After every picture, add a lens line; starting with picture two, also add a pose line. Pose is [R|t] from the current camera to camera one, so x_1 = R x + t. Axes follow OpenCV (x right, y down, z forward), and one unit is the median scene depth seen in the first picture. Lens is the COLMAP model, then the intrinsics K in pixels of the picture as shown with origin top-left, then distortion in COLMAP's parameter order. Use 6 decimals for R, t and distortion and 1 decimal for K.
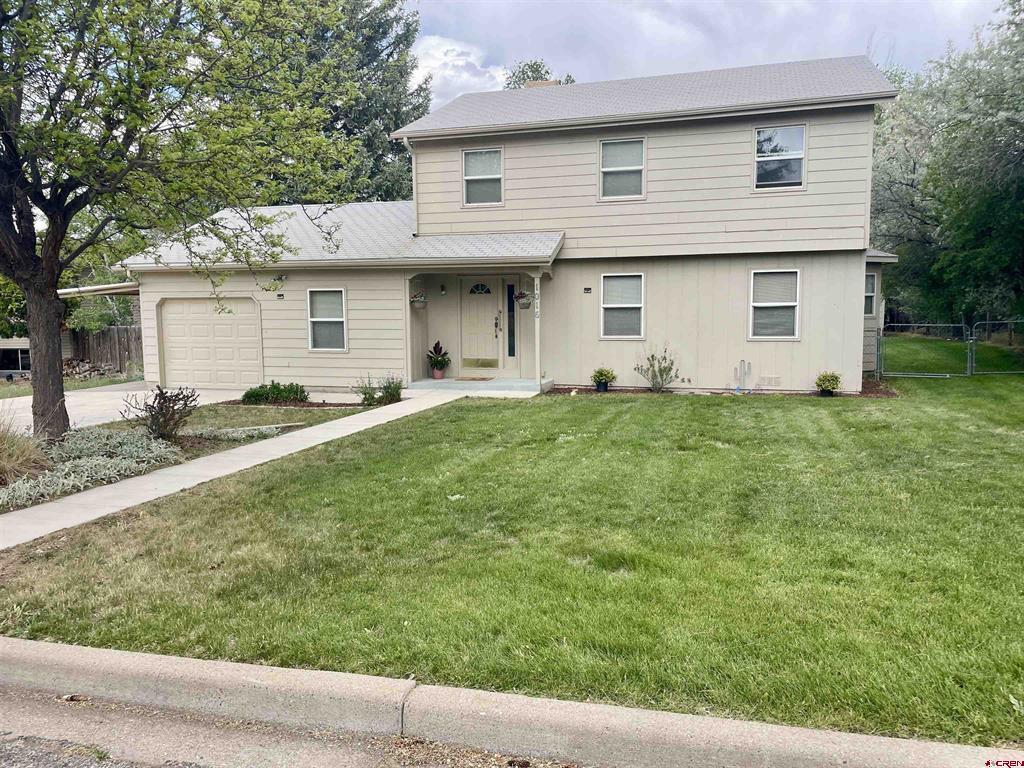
lens RADIAL K [[773.9, 0, 503.3], [0, 773.9, 386.1], [0, 0, 1]] dist [0.083246, -0.107023]
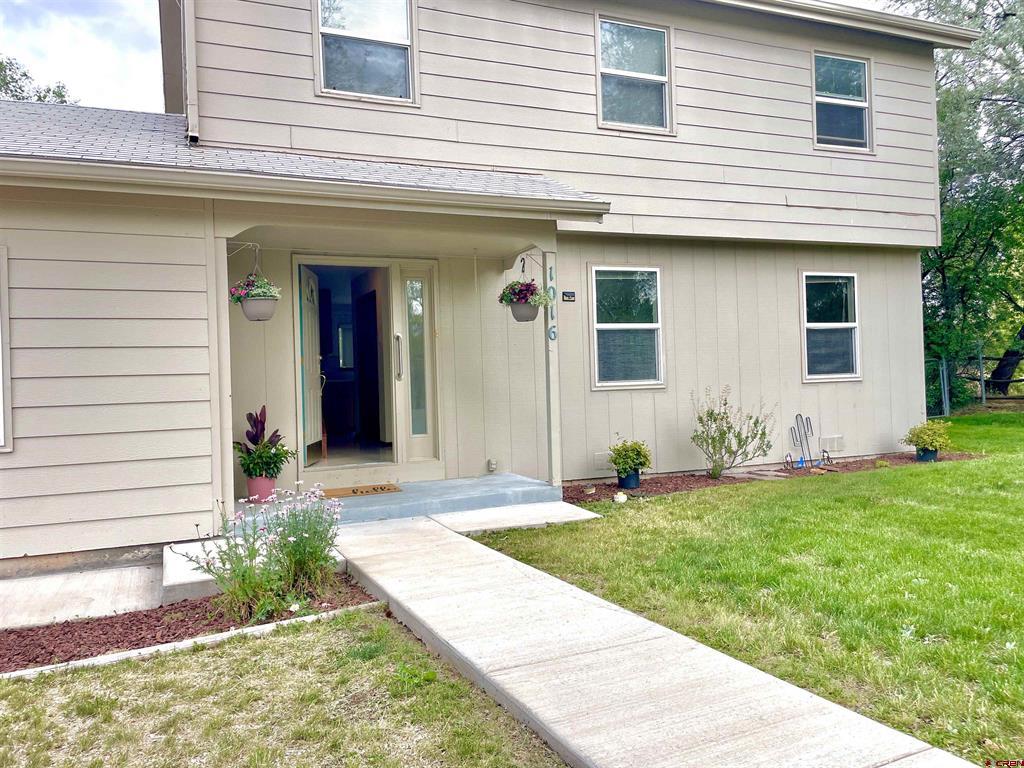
lens RADIAL K [[773.9, 0, 518.3], [0, 773.9, 380.5], [0, 0, 1]] dist [0.083246, -0.107023]
pose [[0.766026, -0.015766, 0.642616, -0.269160], [0.093339, 0.991832, -0.086931, -0.026399], [-0.635996, 0.126573, 0.761241, 0.667885]]
